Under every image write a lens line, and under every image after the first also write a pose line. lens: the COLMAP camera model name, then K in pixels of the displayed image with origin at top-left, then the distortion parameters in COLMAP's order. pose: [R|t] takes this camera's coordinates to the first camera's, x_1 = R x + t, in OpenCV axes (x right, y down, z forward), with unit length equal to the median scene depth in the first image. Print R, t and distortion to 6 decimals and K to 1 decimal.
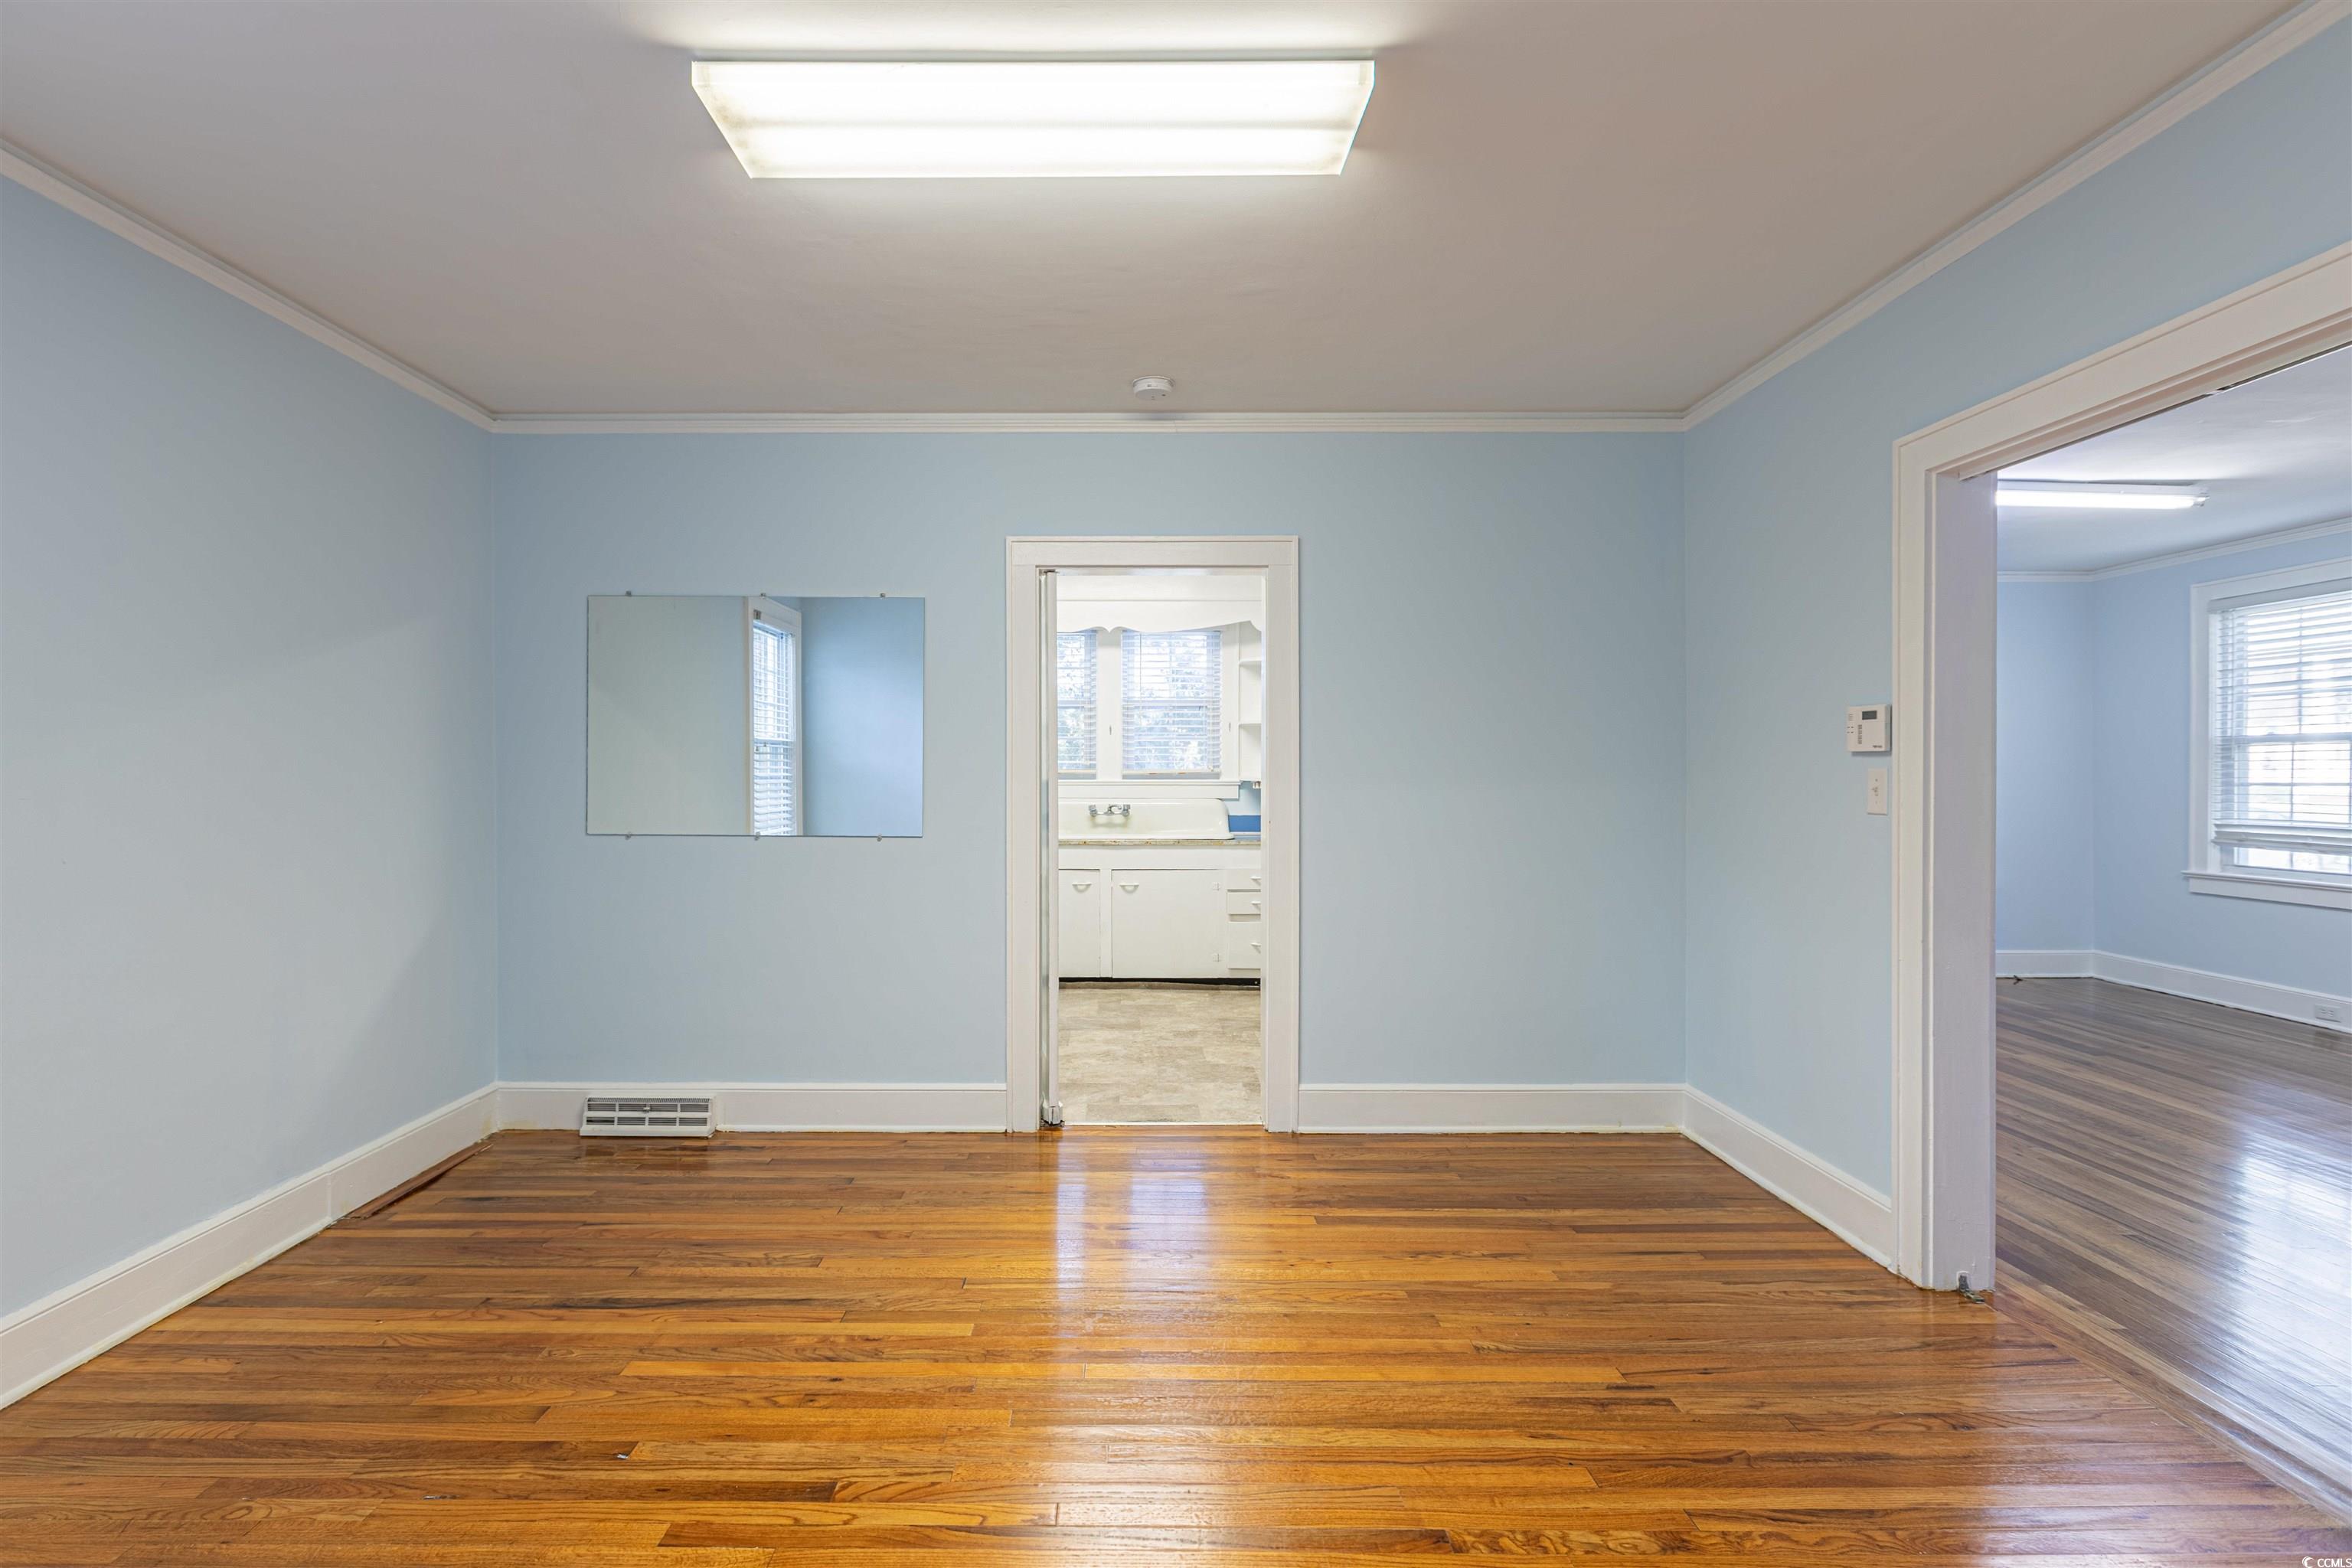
lens RADIAL K [[1029.4, 0, 1168.0], [0, 1029.4, 766.2], [0, 0, 1]] dist [-0.000549, -0.000680]
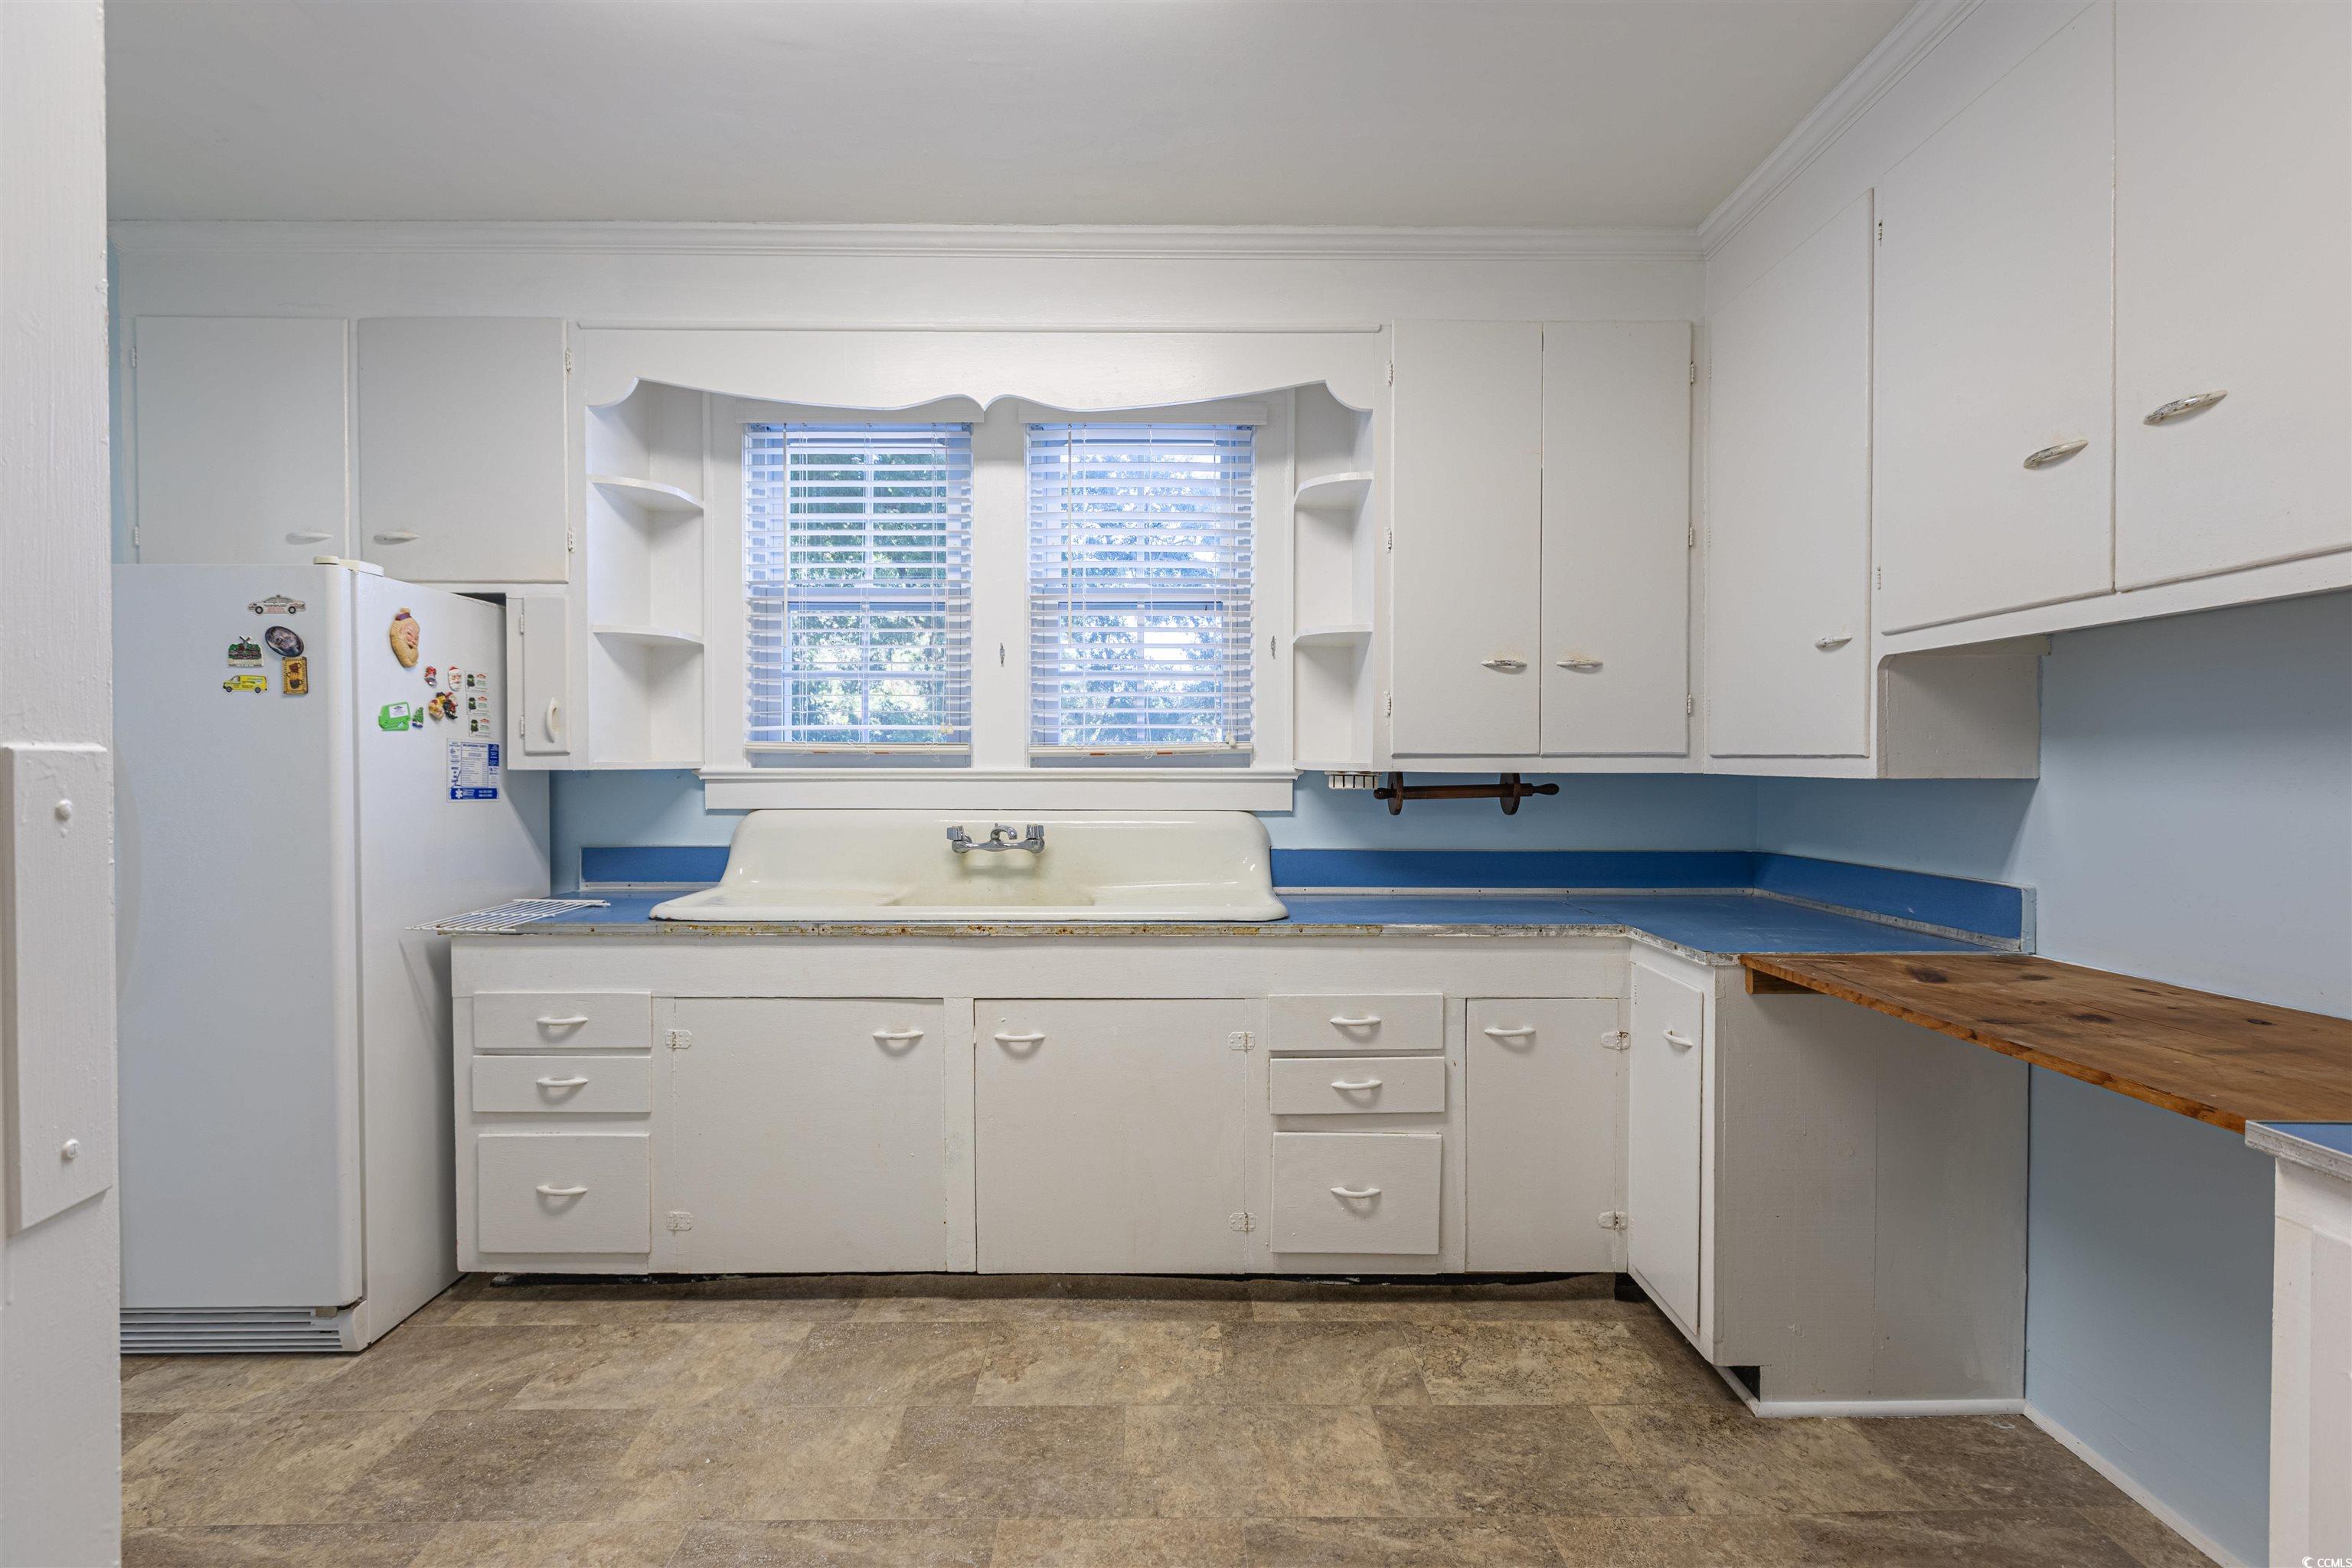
lens RADIAL K [[1029.4, 0, 1168.0], [0, 1029.4, 766.2], [0, 0, 1]] dist [-0.000549, -0.000680]
pose [[0.999598, 0.000578, -0.028351, 0.027747], [-0.000150, 0.999886, 0.015089, 0.005746], [0.028357, -0.015079, 0.999484, 0.563462]]
